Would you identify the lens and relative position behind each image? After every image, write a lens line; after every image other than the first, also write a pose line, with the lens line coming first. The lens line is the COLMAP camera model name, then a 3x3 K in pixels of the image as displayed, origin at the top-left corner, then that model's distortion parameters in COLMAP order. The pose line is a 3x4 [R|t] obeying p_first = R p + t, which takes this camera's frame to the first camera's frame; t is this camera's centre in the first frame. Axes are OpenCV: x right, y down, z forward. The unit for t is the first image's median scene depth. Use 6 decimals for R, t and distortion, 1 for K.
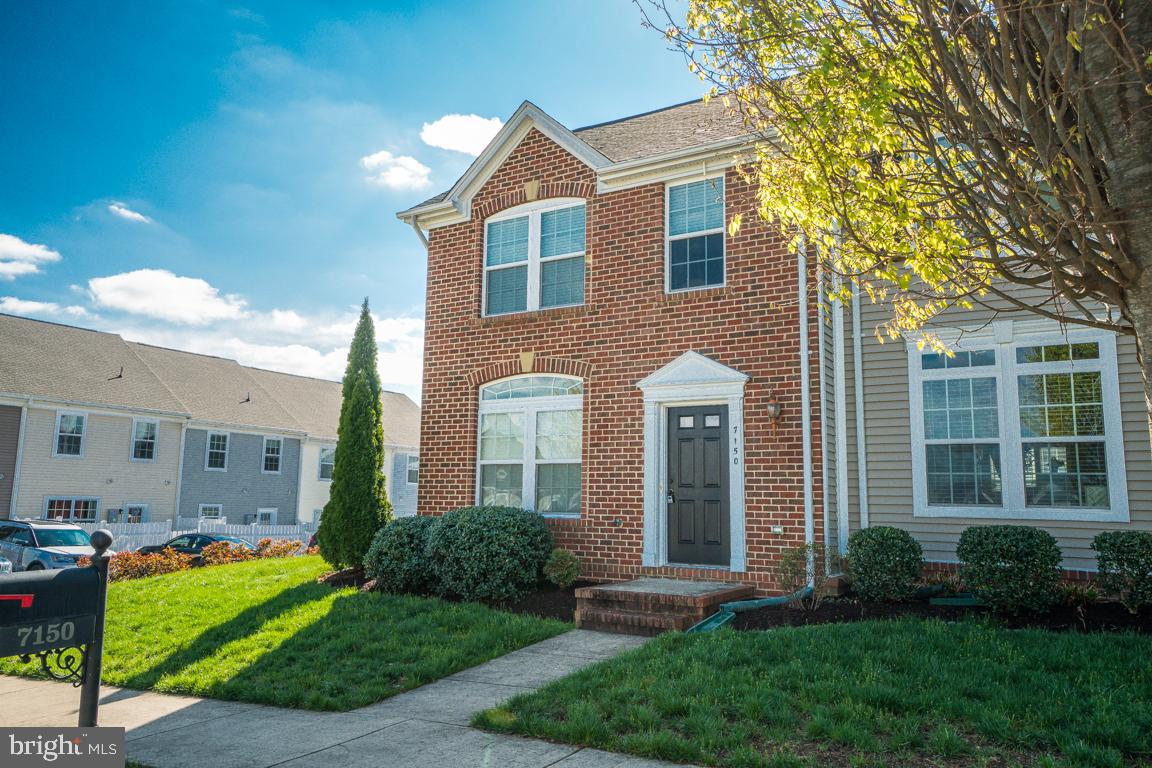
lens RADIAL K [[863.5, 0, 549.2], [0, 863.5, 345.2], [0, 0, 1]] dist [0.037702, 0.002875]
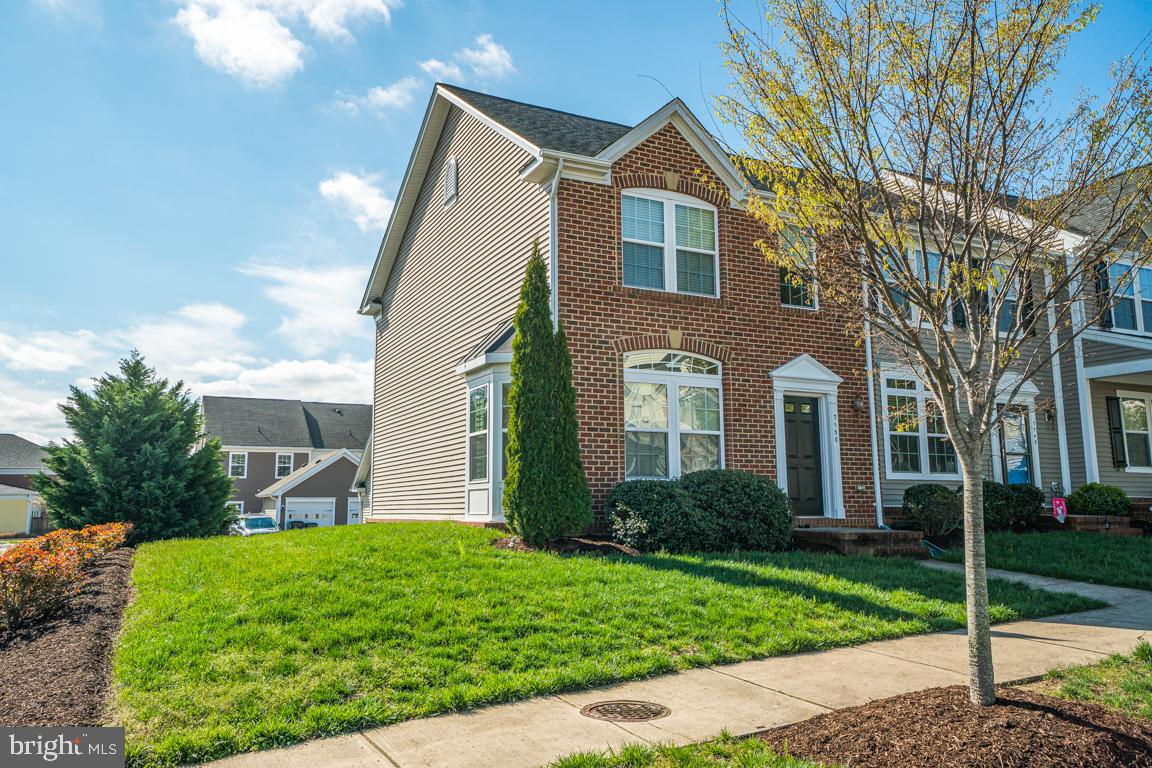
lens RADIAL K [[863.5, 0, 552.9], [0, 863.5, 355.2], [0, 0, 1]] dist [0.037702, 0.002875]
pose [[0.514195, 0.135475, 0.846907, -1.087795], [-0.140121, 0.987448, -0.072883, 0.149470], [-0.846150, -0.081193, 0.526723, 0.601232]]
